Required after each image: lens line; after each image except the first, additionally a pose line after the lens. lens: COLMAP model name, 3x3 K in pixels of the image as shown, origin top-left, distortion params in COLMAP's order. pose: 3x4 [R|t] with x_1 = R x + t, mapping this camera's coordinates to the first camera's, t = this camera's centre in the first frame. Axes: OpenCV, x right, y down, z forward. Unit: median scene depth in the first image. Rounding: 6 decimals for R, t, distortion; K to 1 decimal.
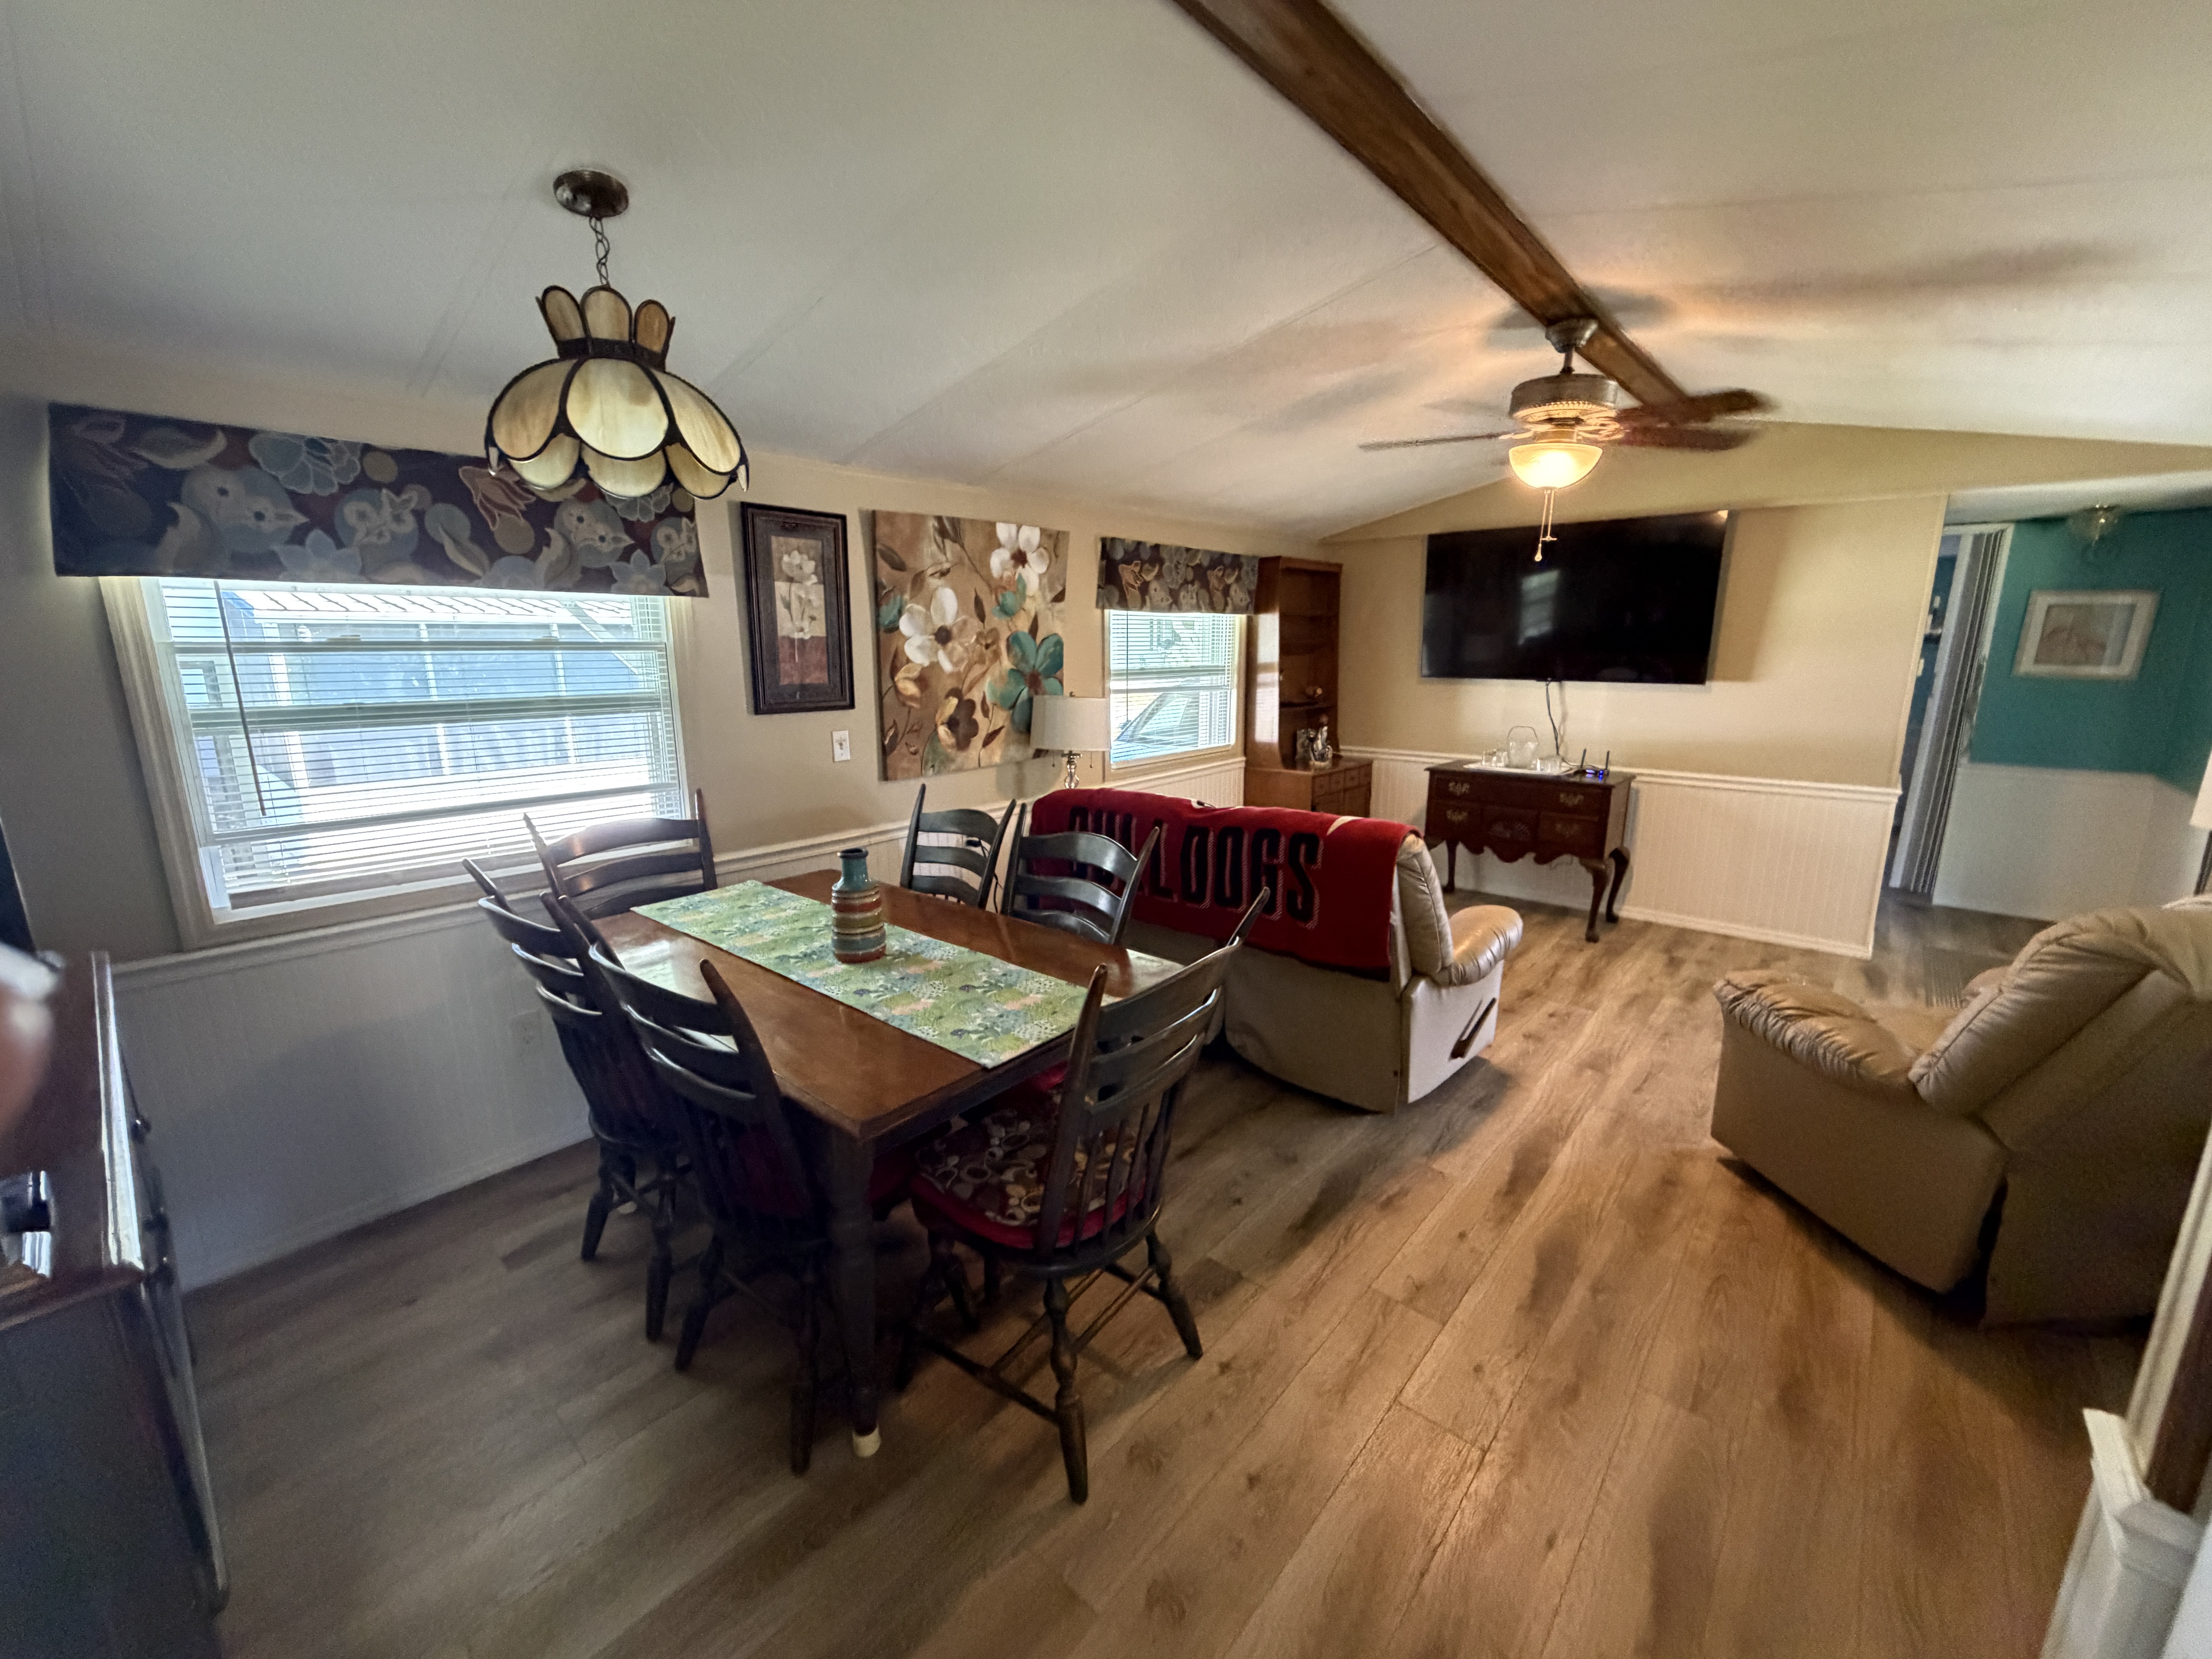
lens RADIAL K [[886.0, 0, 1104.4], [0, 886.0, 824.3], [0, 0, 1]] dist [0.000615, -0.000218]
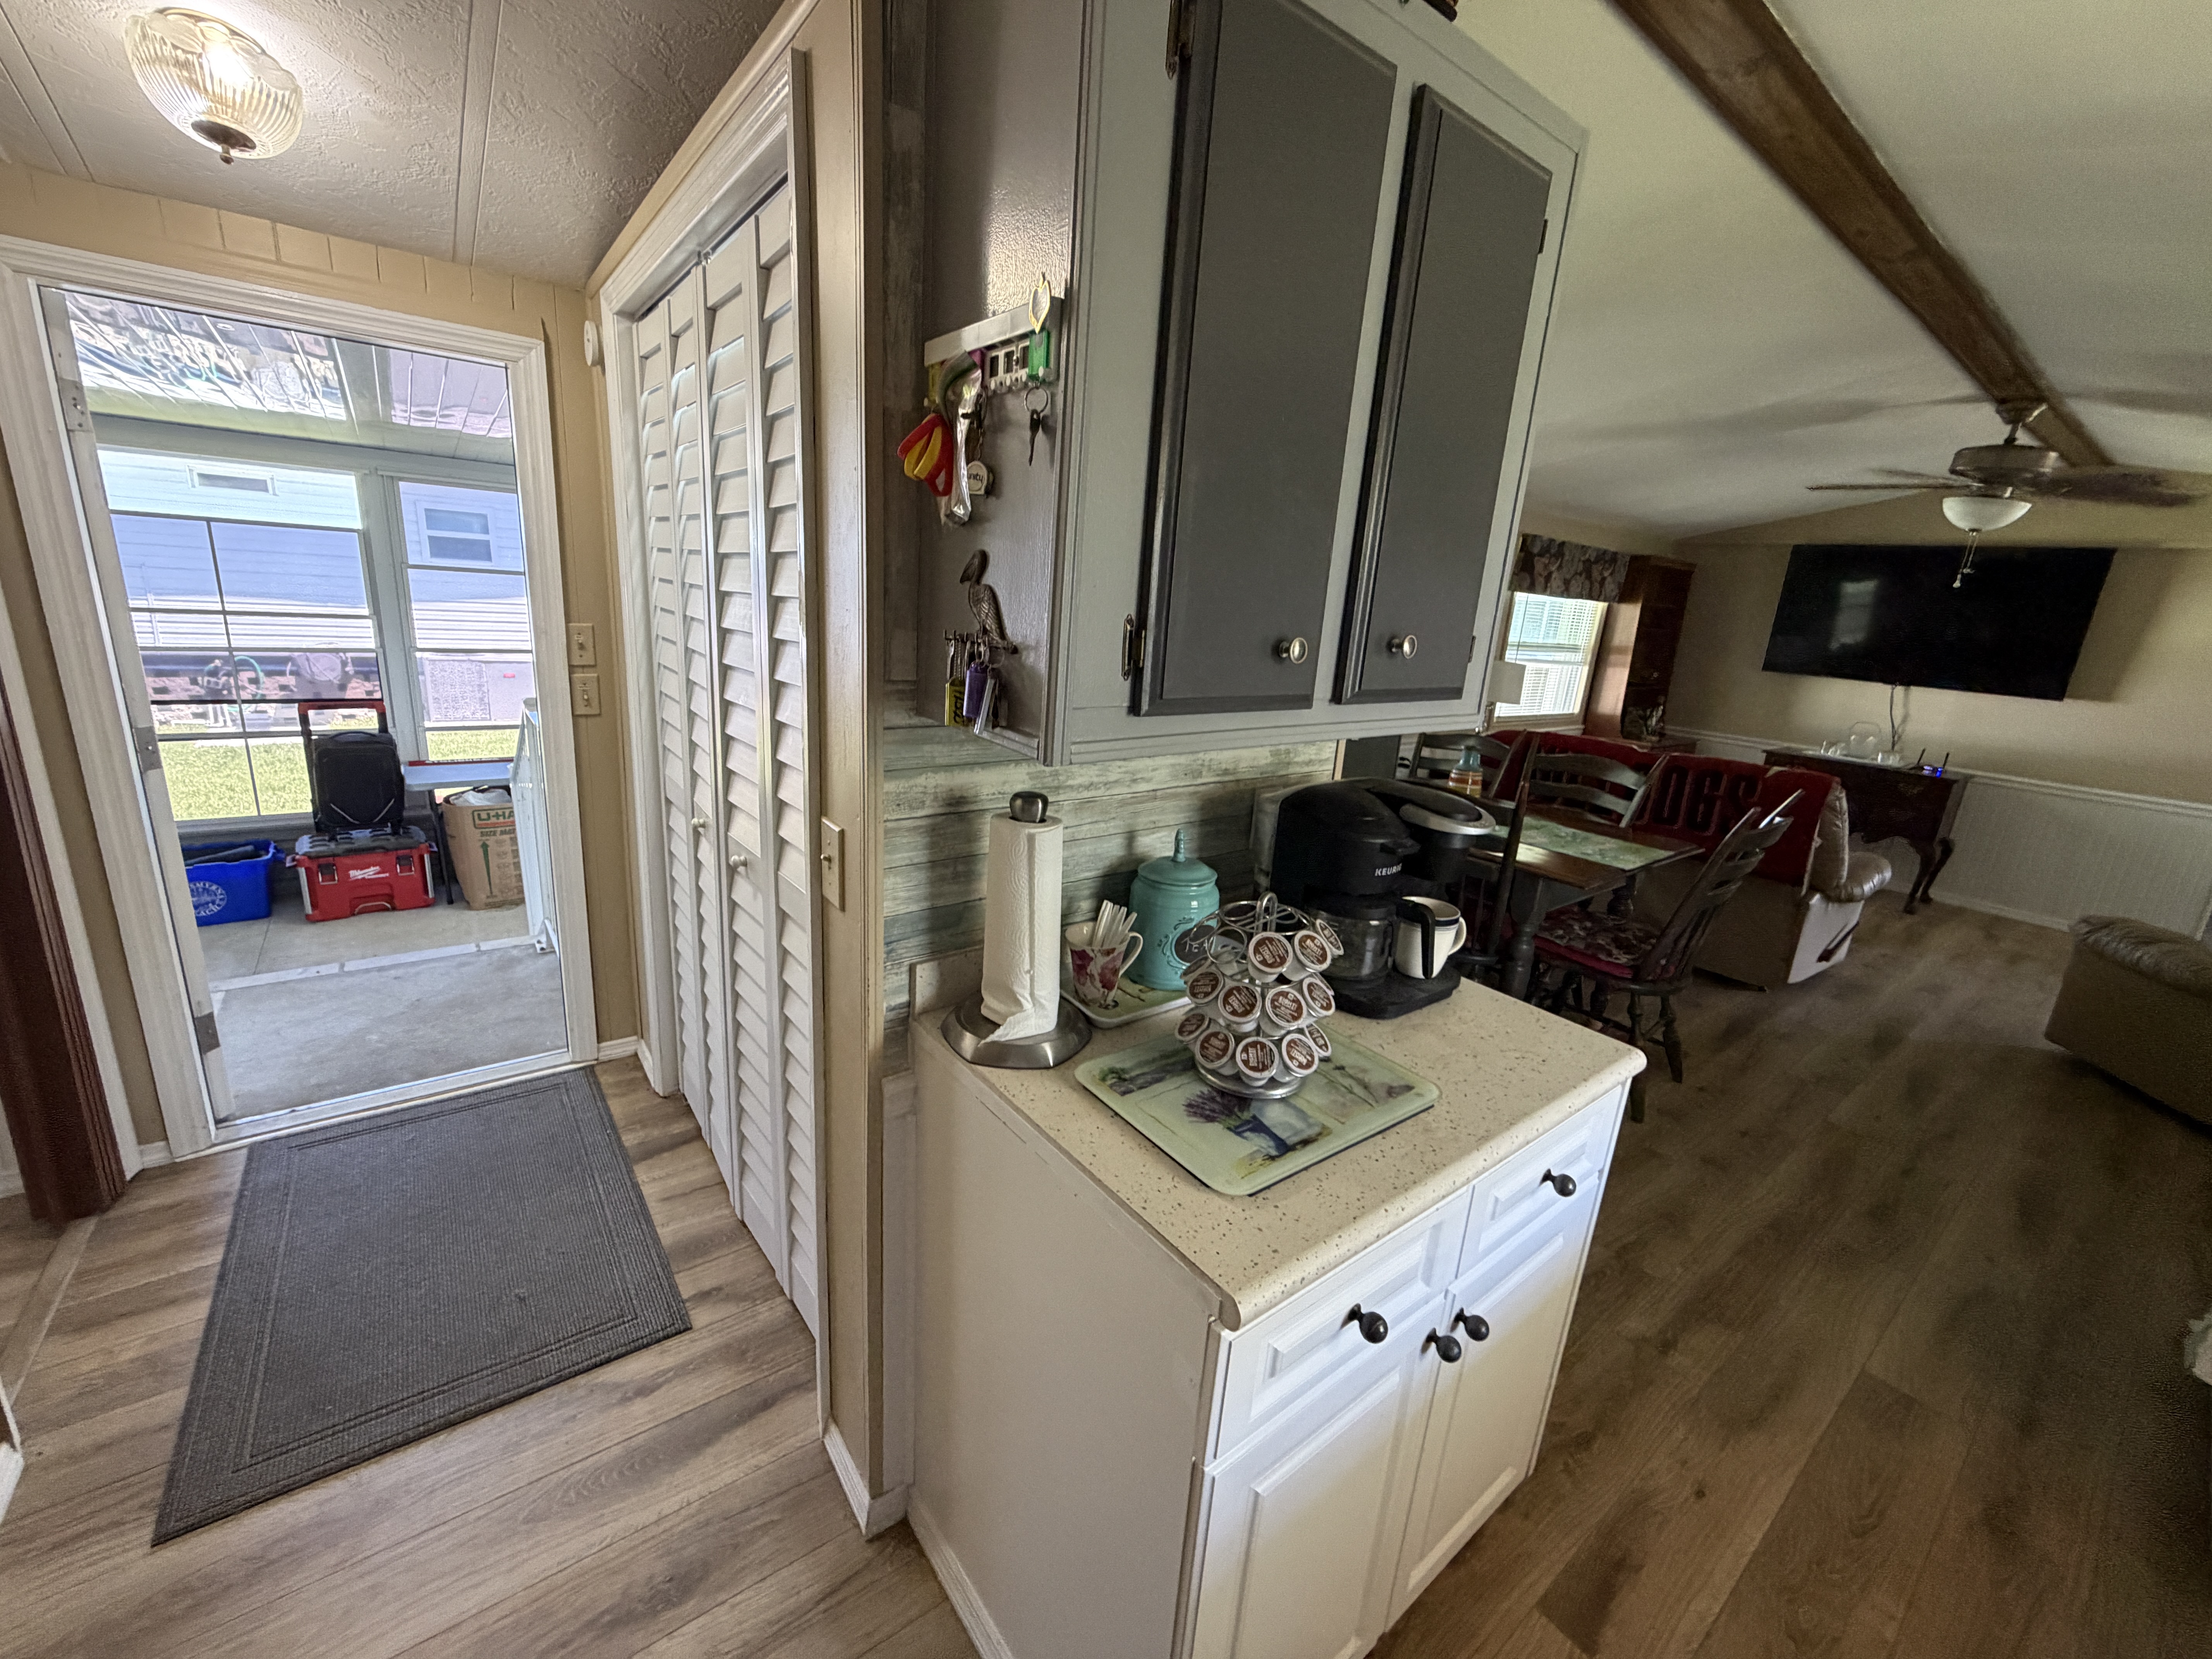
lens RADIAL K [[886.0, 0, 1107.2], [0, 886.0, 824.7], [0, 0, 1]] dist [0.000615, -0.000218]
pose [[0.978900, 0.121790, -0.164079, -0.346215], [-0.113987, 0.991891, 0.056198, 0.082874], [0.169593, -0.036309, 0.984845, -0.362553]]
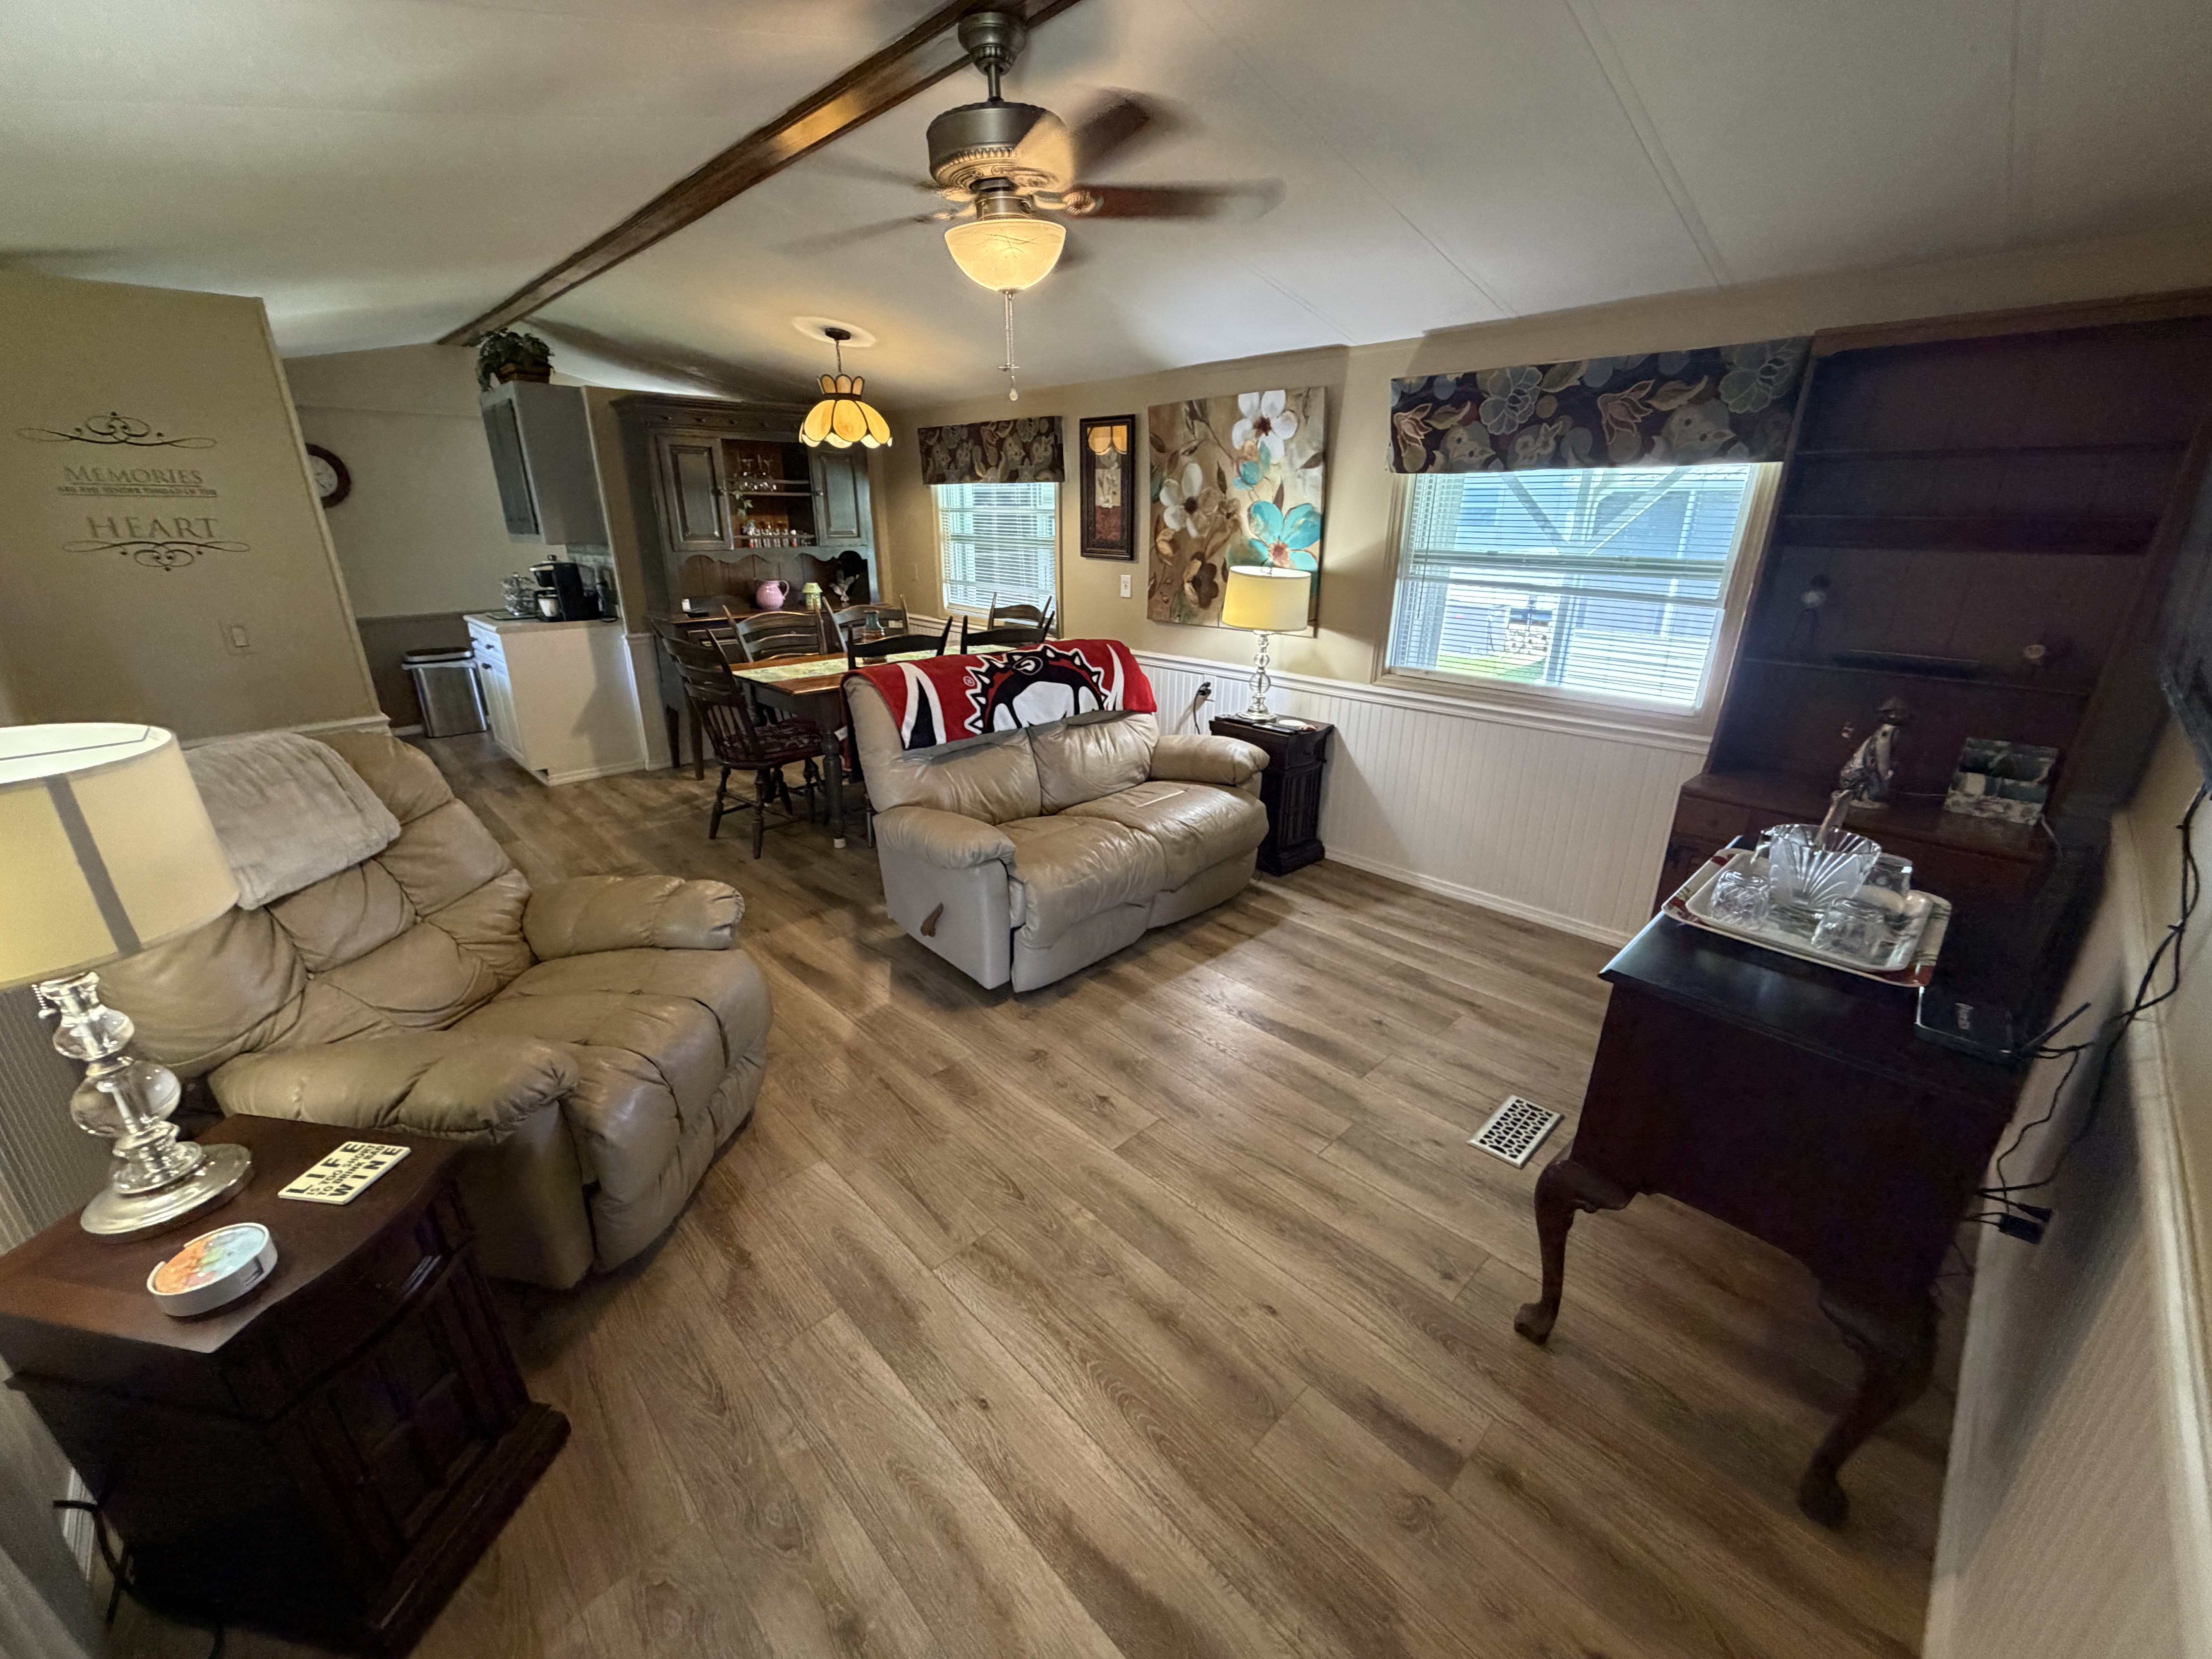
lens RADIAL K [[886.0, 0, 1094.1], [0, 886.0, 827.1], [0, 0, 1]] dist [0.000615, -0.000218]
pose [[-0.090379, 0.340339, -0.935949, 0.994141], [-0.207830, 0.912659, 0.351939, -0.191511], [0.973981, 0.226326, -0.011753, 0.895824]]
